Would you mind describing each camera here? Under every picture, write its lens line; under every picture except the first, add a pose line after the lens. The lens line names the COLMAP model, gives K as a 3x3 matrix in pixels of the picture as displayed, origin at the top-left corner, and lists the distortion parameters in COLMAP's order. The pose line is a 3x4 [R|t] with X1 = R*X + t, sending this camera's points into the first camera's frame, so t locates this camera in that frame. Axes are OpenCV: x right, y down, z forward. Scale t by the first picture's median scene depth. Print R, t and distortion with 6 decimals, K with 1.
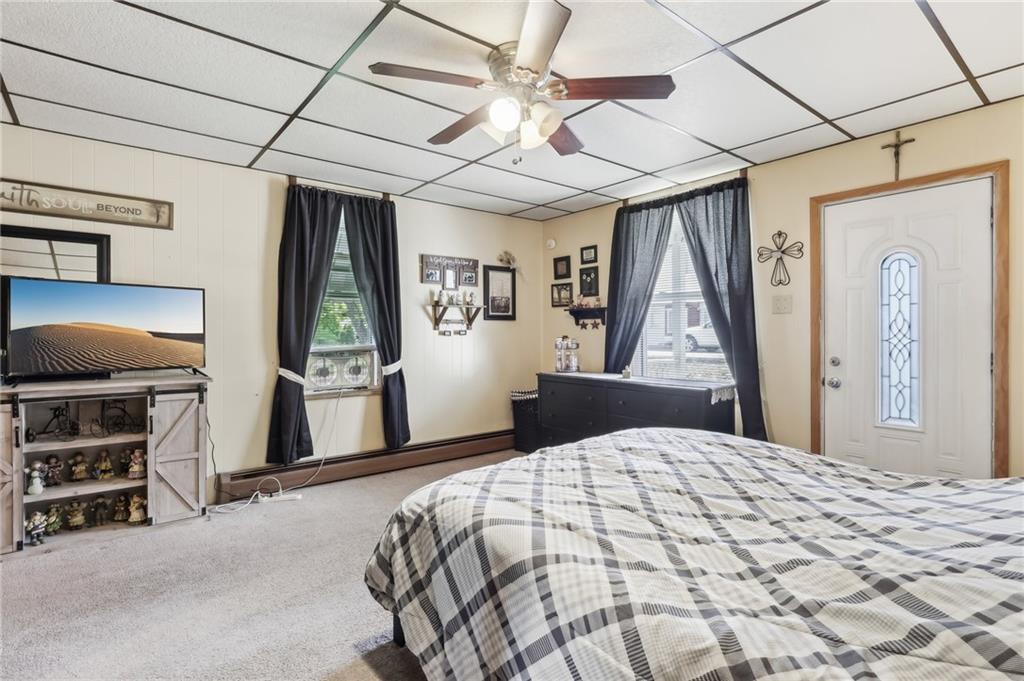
lens RADIAL K [[496.2, 0, 507.6], [0, 496.2, 330.1], [0, 0, 1]] dist [-0.015287, 0.000845]
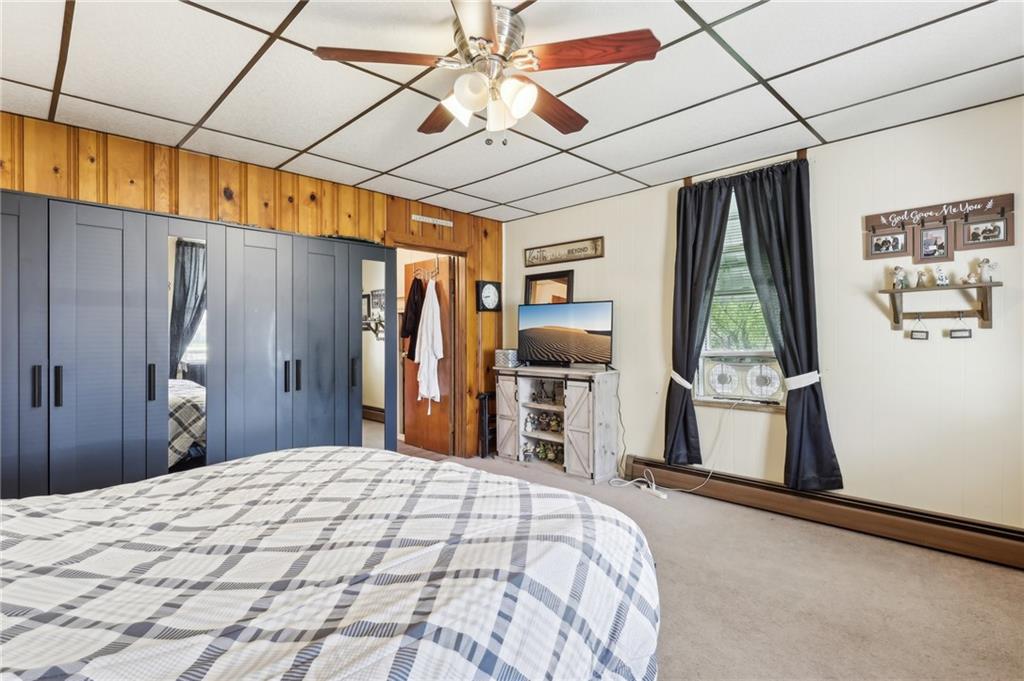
lens RADIAL K [[496.2, 0, 511.1], [0, 496.2, 342.9], [0, 0, 1]] dist [-0.015287, 0.000845]
pose [[0.092835, 0.007308, -0.995655, 0.503227], [0.007429, 0.999940, 0.008032, 0.008896], [0.995654, -0.008142, 0.092775, 0.531129]]
